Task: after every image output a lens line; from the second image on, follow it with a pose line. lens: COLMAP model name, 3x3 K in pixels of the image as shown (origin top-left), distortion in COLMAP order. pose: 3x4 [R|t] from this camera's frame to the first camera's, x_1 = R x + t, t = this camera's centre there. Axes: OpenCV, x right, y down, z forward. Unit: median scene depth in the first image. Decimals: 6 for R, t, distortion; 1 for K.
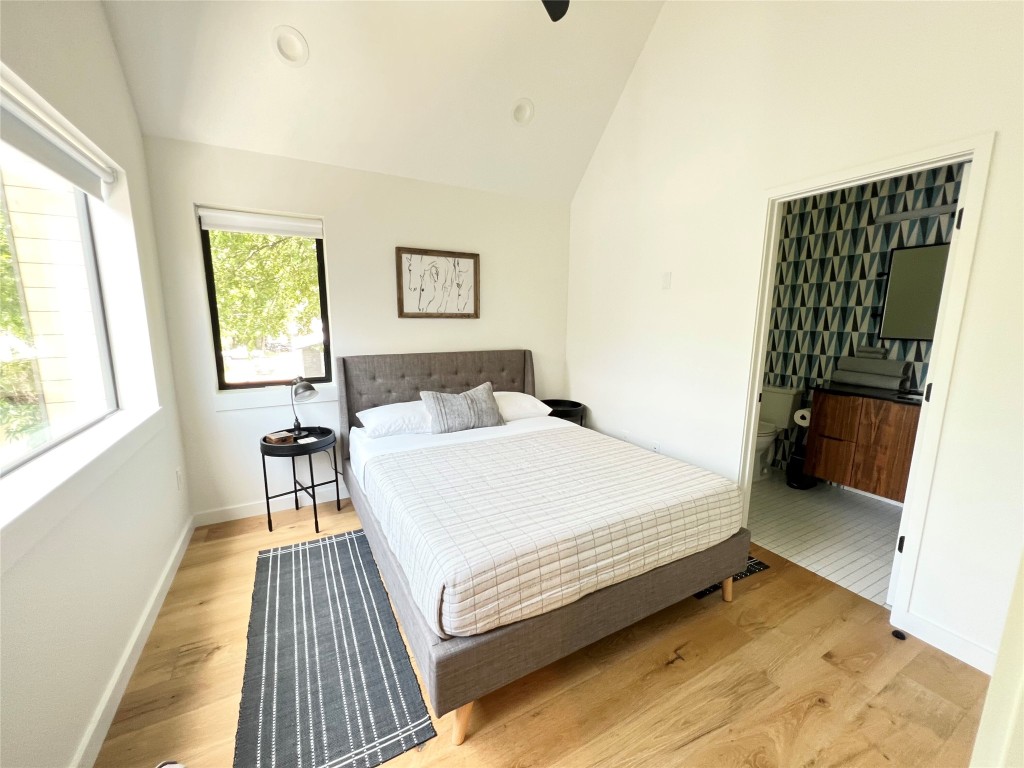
lens RADIAL K [[409.1, 0, 507.2], [0, 409.1, 383.7], [0, 0, 1]] dist [-0.000264, 0.000217]
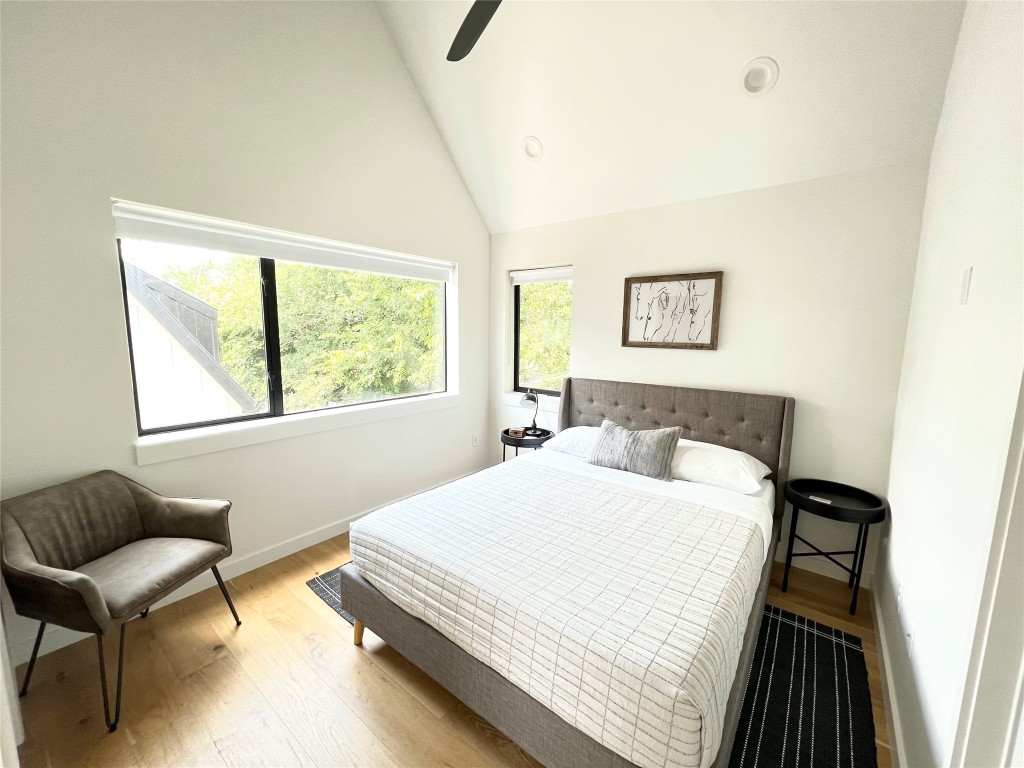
lens RADIAL K [[409.1, 0, 512.4], [0, 409.1, 382.4], [0, 0, 1]] dist [-0.000264, 0.000217]
pose [[0.399689, 0.113502, -0.909596, 0.567065], [-0.156460, 0.986190, 0.054309, -0.085258], [0.903199, 0.120609, 0.411928, 0.342245]]
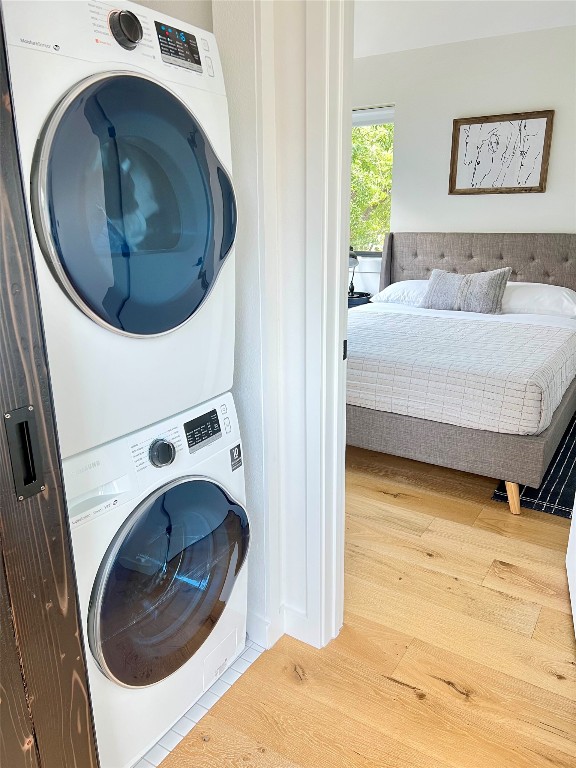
lens RADIAL K [[582.7, 0, 291.8], [0, 582.7, 381.2], [0, 0, 1]] dist [0.028049, -0.009027]
pose [[0.483042, 0.234456, -0.843624, 0.850924], [-0.125338, 0.972076, 0.198388, 0.042920], [0.866580, 0.009909, 0.498940, -0.028798]]
